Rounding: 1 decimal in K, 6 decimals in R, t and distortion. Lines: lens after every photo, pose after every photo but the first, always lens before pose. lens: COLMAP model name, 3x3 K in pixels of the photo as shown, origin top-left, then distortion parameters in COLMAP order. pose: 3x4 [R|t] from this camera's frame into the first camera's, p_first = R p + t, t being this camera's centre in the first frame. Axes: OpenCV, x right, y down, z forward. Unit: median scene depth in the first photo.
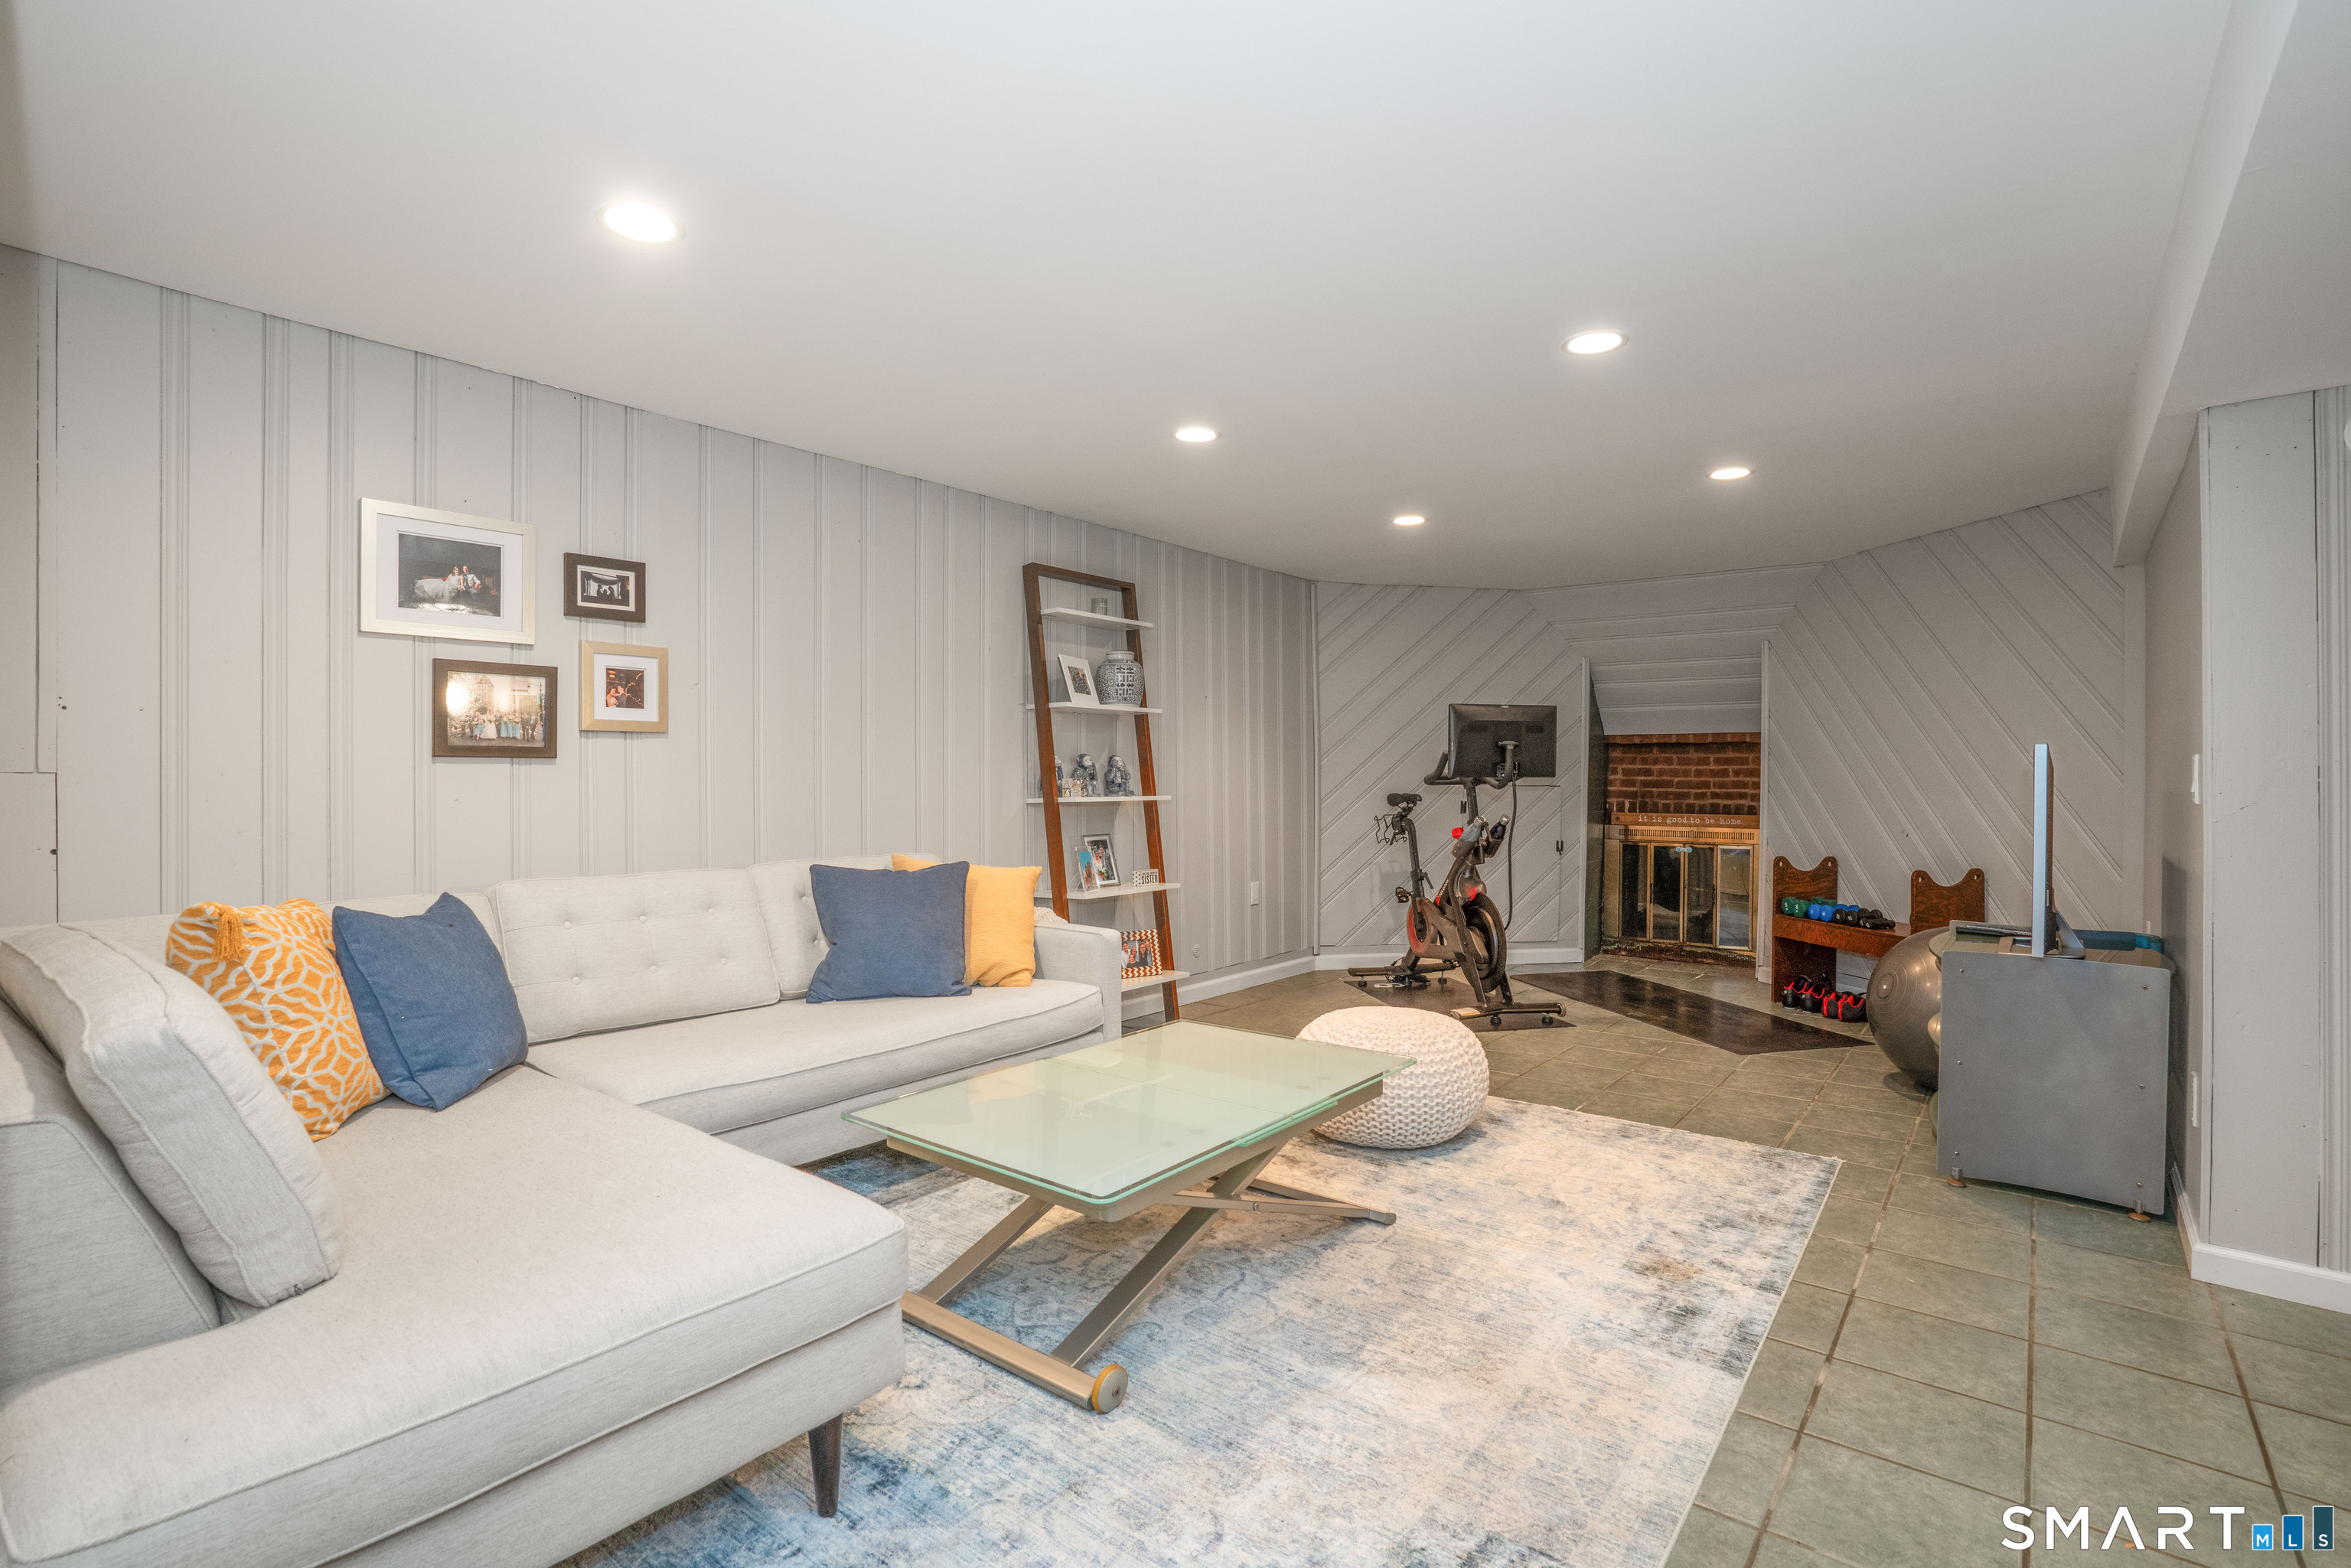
lens RADIAL K [[1104.5, 0, 1170.3], [0, 1104.5, 762.2], [0, 0, 1]] dist [-0.019579, 0.000671]
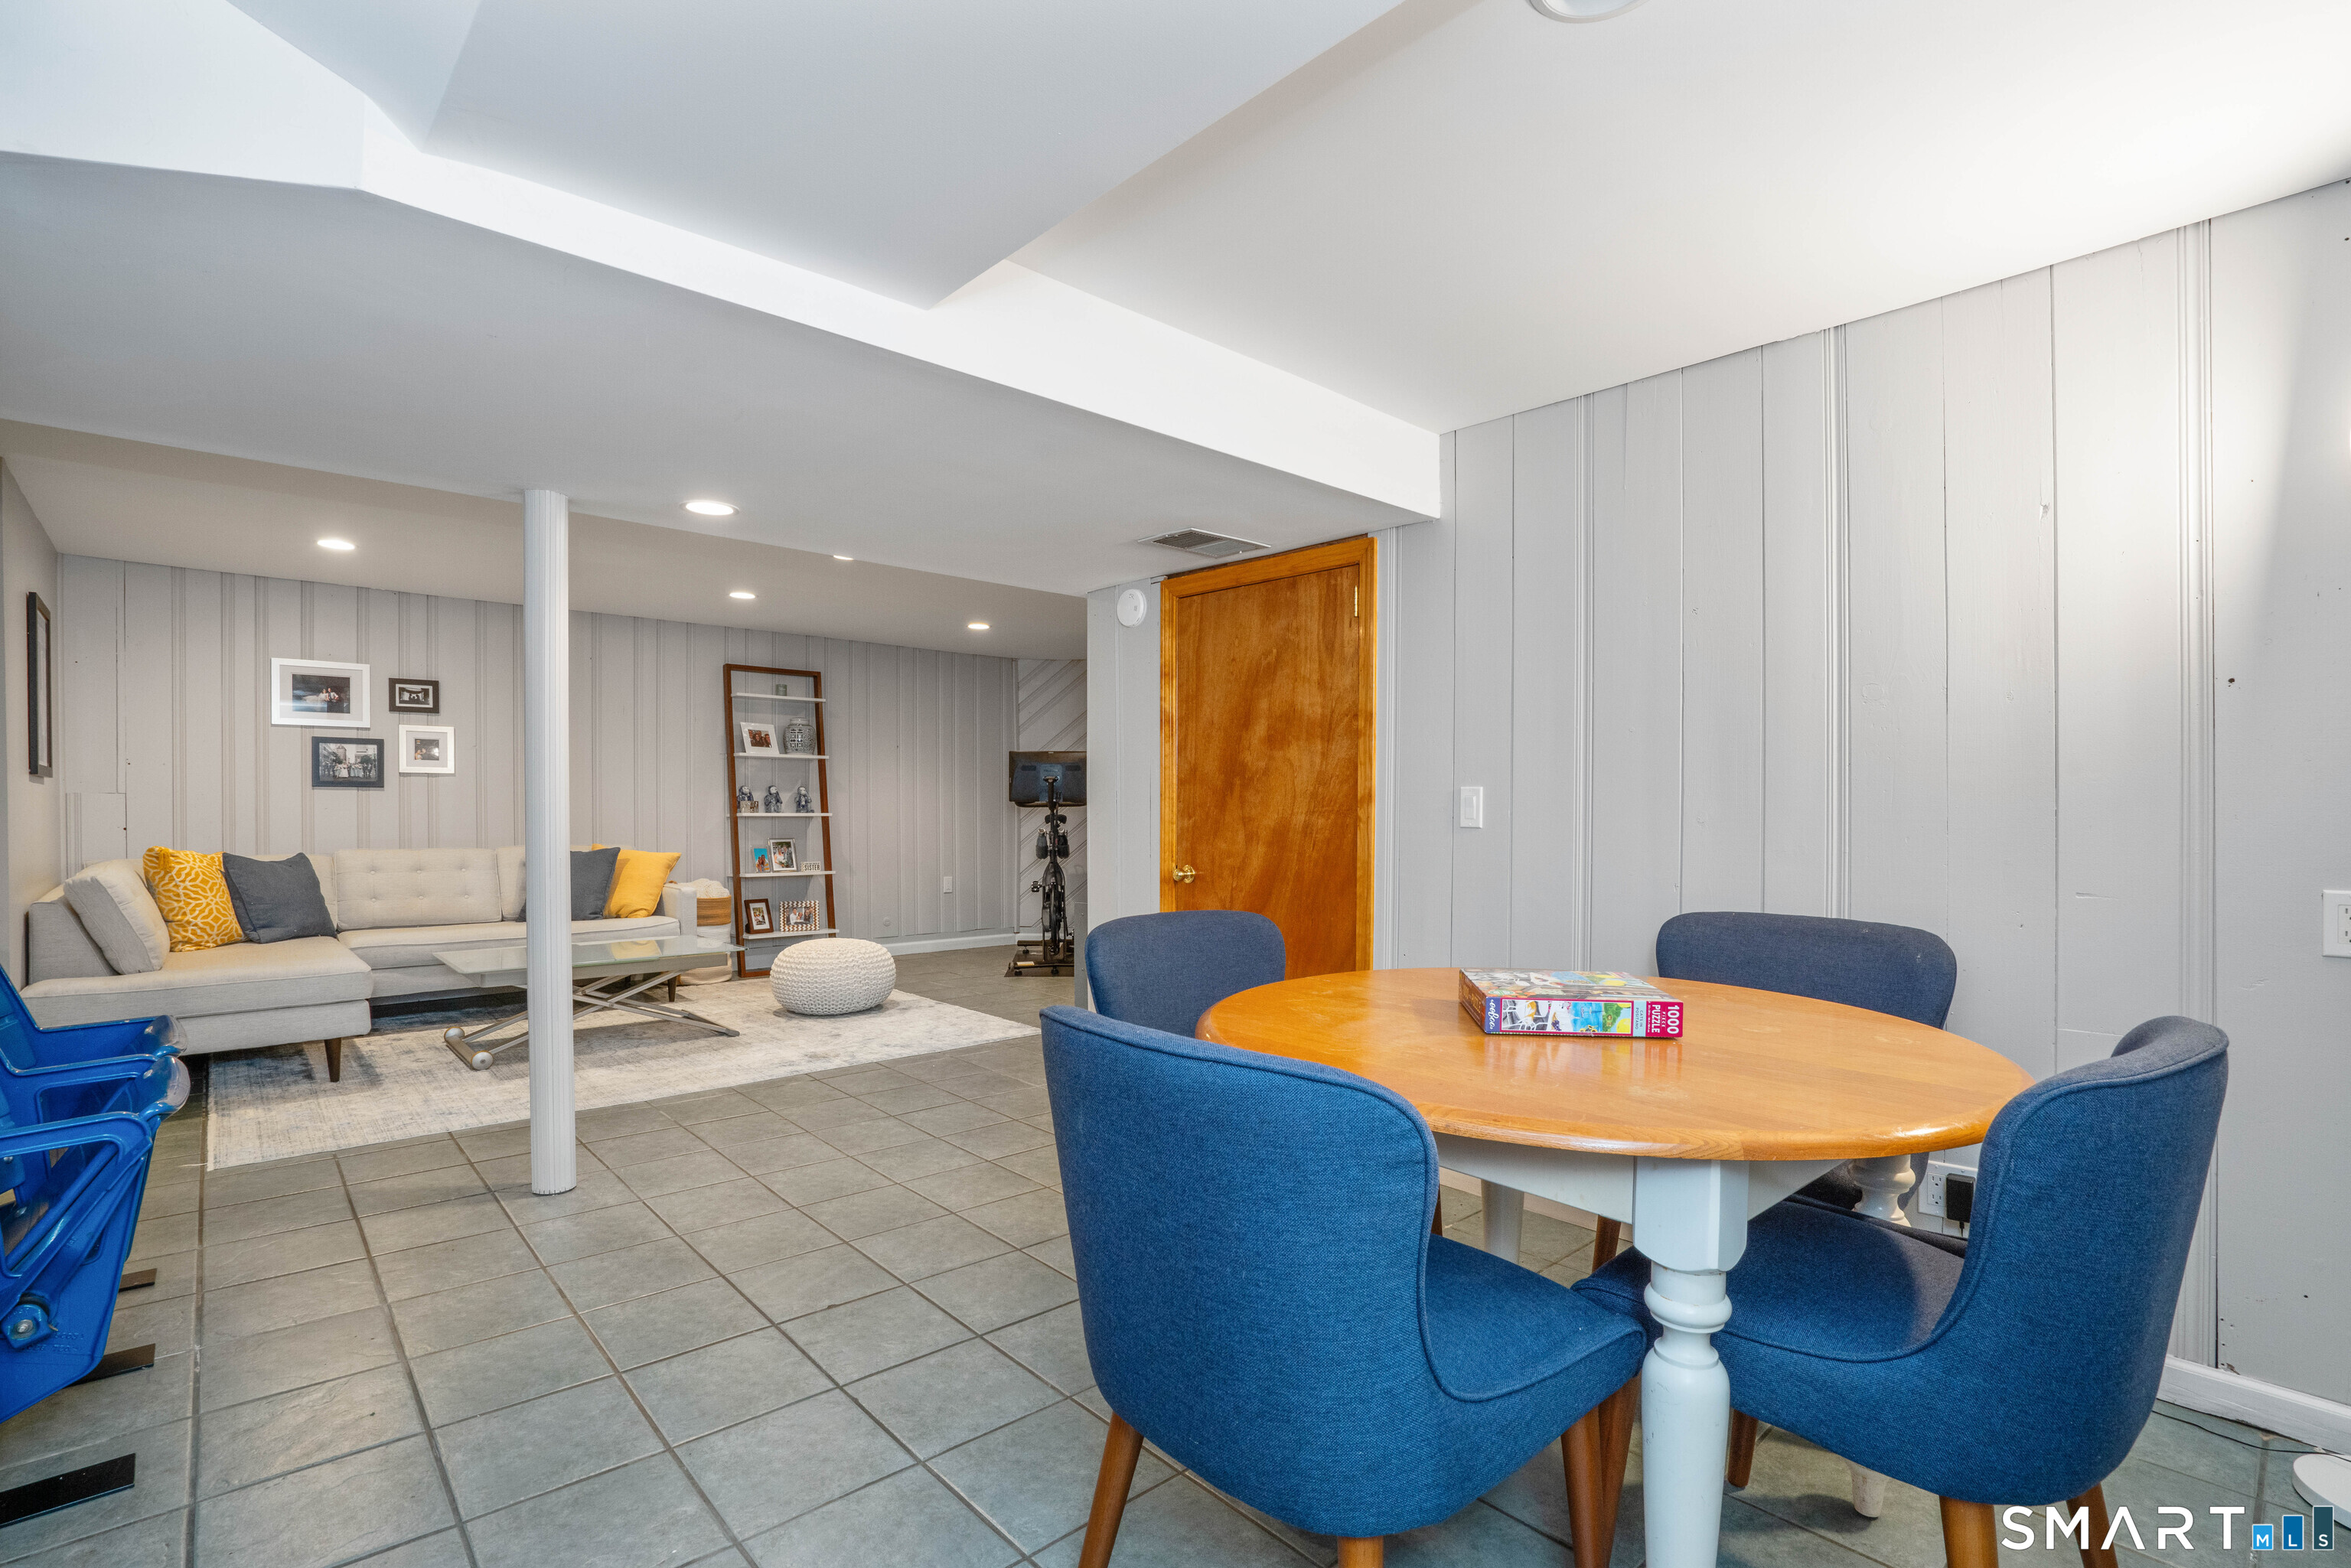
lens RADIAL K [[1104.5, 0, 1186.8], [0, 1104.5, 807.3], [0, 0, 1]] dist [-0.019579, 0.000671]
pose [[0.989231, 0.011921, -0.145873, 1.087197], [-0.009471, 0.999802, 0.017477, -0.014916], [0.146053, -0.015907, 0.989149, -0.663201]]
